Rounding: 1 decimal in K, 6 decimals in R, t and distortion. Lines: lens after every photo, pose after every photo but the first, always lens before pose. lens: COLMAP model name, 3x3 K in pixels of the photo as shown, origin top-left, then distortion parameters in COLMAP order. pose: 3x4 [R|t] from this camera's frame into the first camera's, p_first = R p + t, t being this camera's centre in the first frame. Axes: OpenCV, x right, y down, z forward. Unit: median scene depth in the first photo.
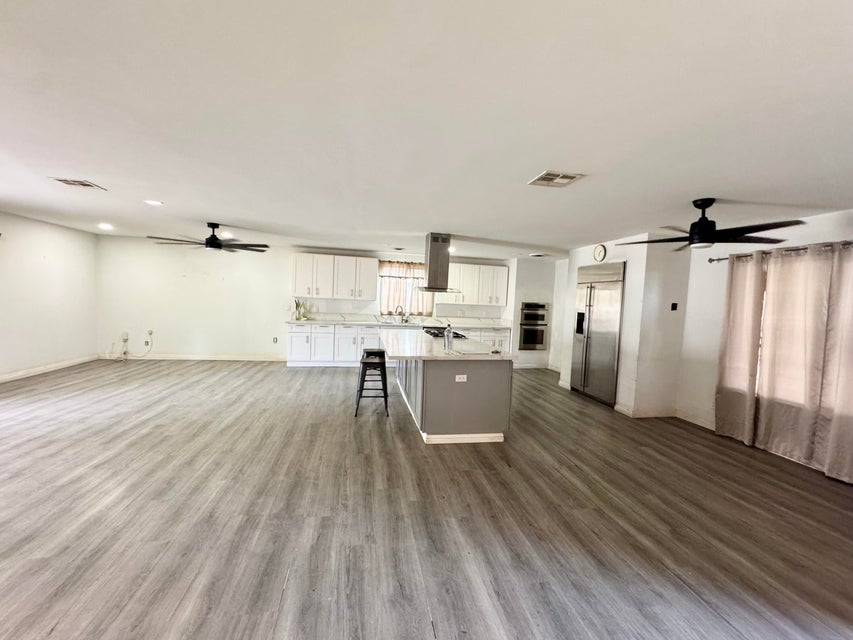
lens RADIAL K [[343.4, 0, 421.4], [0, 343.4, 318.0], [0, 0, 1]] dist [-0.001810, 0.000160]
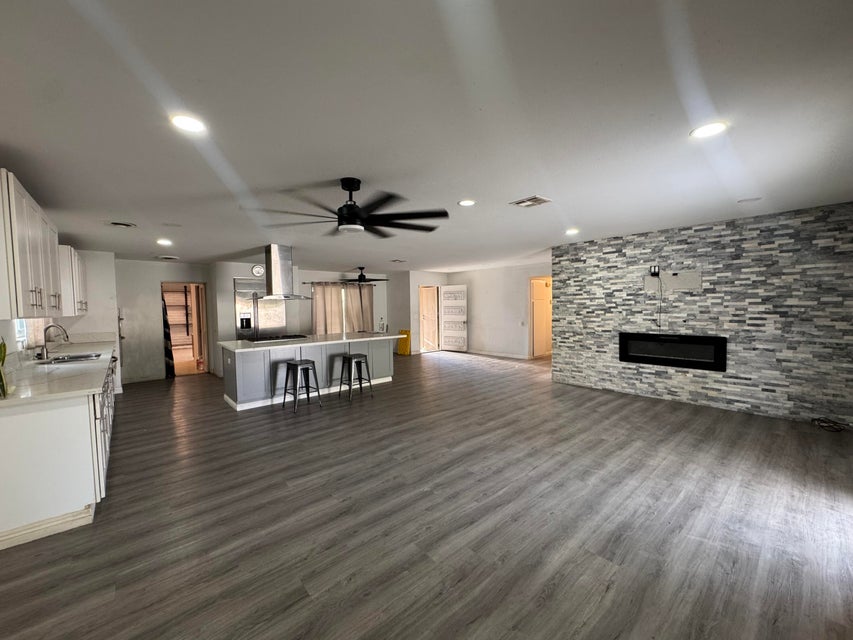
lens RADIAL K [[343.4, 0, 424.9], [0, 343.4, 320.0], [0, 0, 1]] dist [-0.001810, 0.000160]
pose [[-0.505267, -0.064933, 0.860517, -1.716060], [0.045263, 0.993798, 0.101567, -0.159172], [-0.861775, 0.090268, -0.499194, 1.786933]]
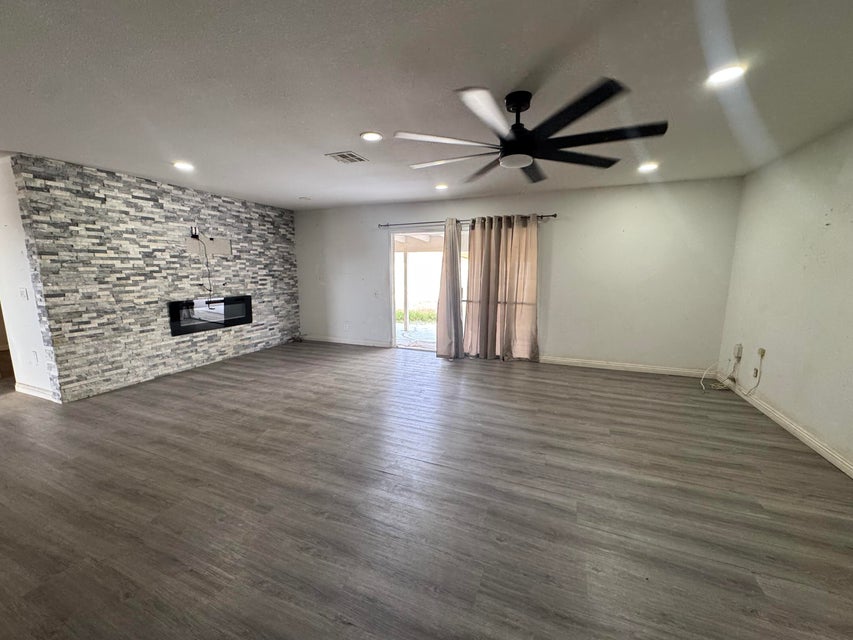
lens RADIAL K [[343.4, 0, 426.6], [0, 343.4, 320.8], [0, 0, 1]] dist [-0.001810, 0.000160]
pose [[-0.538046, 0.088760, -0.838229, -0.254550], [-0.066371, 0.986892, 0.147105, -0.088497], [0.840298, 0.134784, -0.525102, 1.748996]]
